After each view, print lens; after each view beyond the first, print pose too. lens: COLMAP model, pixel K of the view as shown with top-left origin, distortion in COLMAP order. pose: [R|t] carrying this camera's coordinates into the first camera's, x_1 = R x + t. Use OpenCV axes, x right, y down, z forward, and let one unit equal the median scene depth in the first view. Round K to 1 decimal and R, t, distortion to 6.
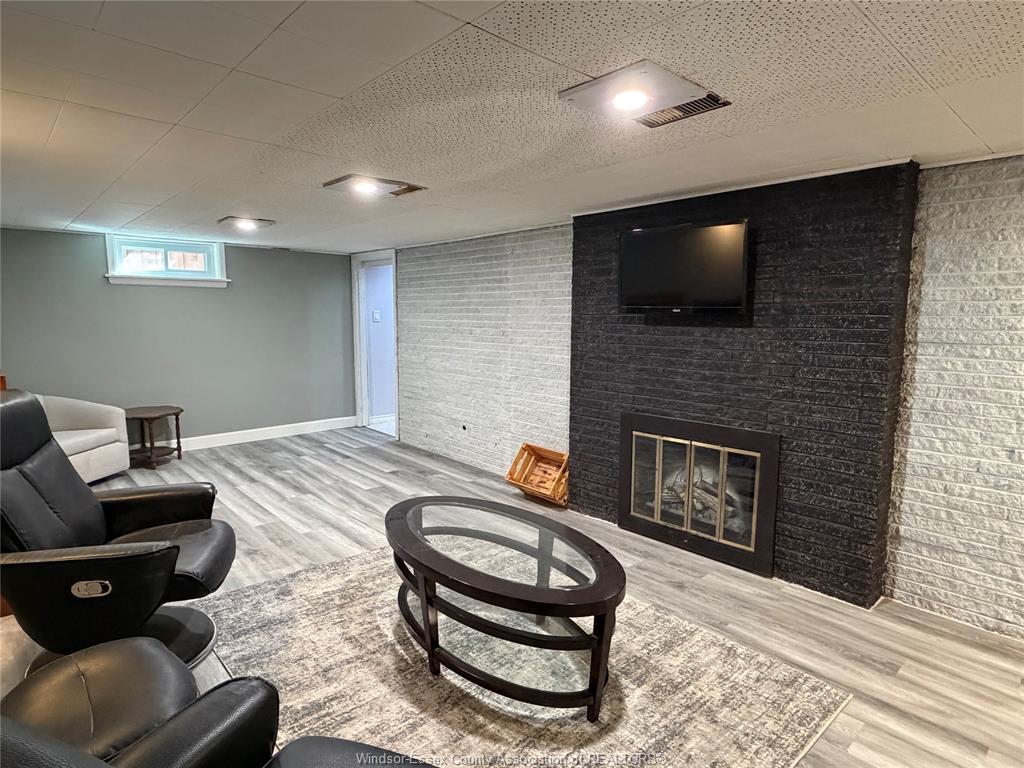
lens RADIAL K [[574.0, 0, 508.2], [0, 574.0, 380.1], [0, 0, 1]] dist [-0.001175, 0.000855]
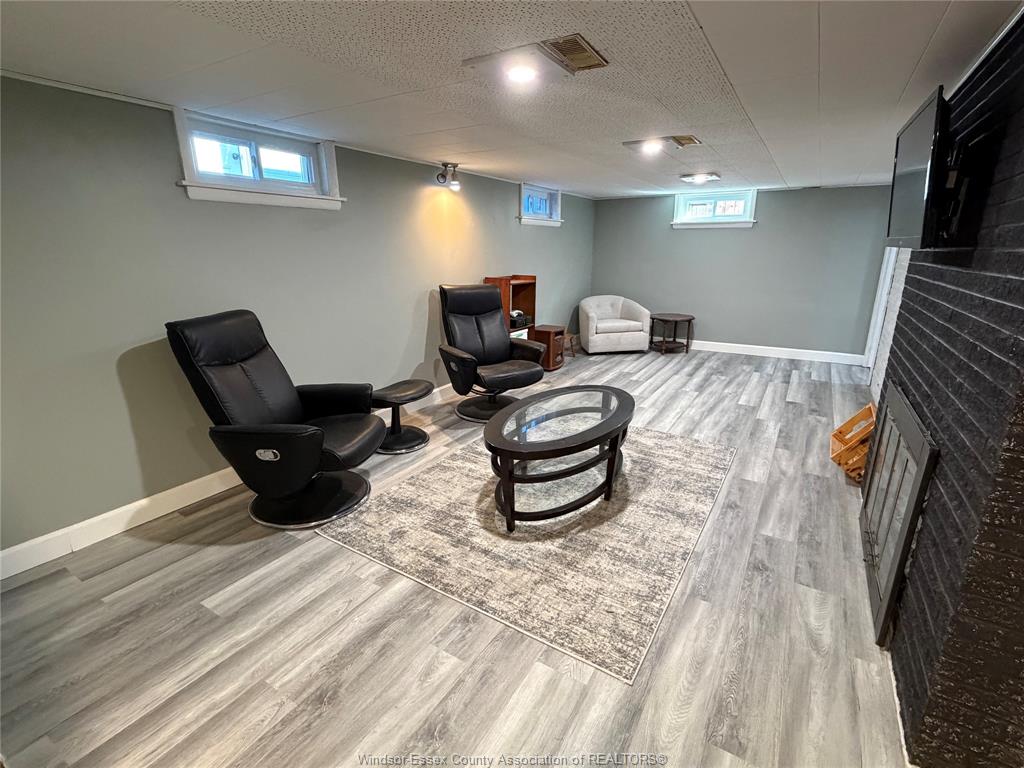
lens RADIAL K [[486.3, 0, 518.9], [0, 486.3, 378.4], [0, 0, 1]] dist [0.012273, -0.000115]
pose [[0.288727, 0.245830, -0.925313, 0.571692], [-0.111243, 0.968542, 0.222603, -0.033014], [0.950927, 0.038663, 0.306991, 0.290017]]
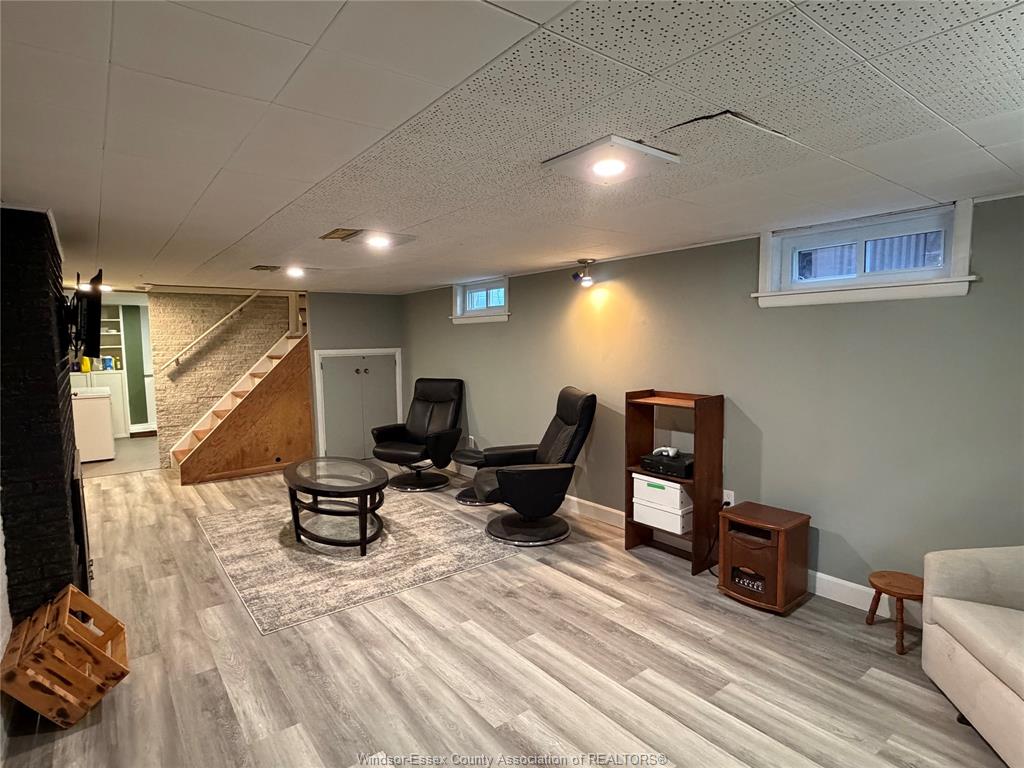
lens RADIAL K [[544.0, 0, 515.5], [0, 544.0, 384.7], [0, 0, 1]] dist [-0.001214, 0.000493]
pose [[-0.997117, 0.000805, 0.075871, -0.418101], [0.015964, 0.979787, 0.199404, -0.192585], [-0.074176, 0.200041, -0.976976, 1.464528]]
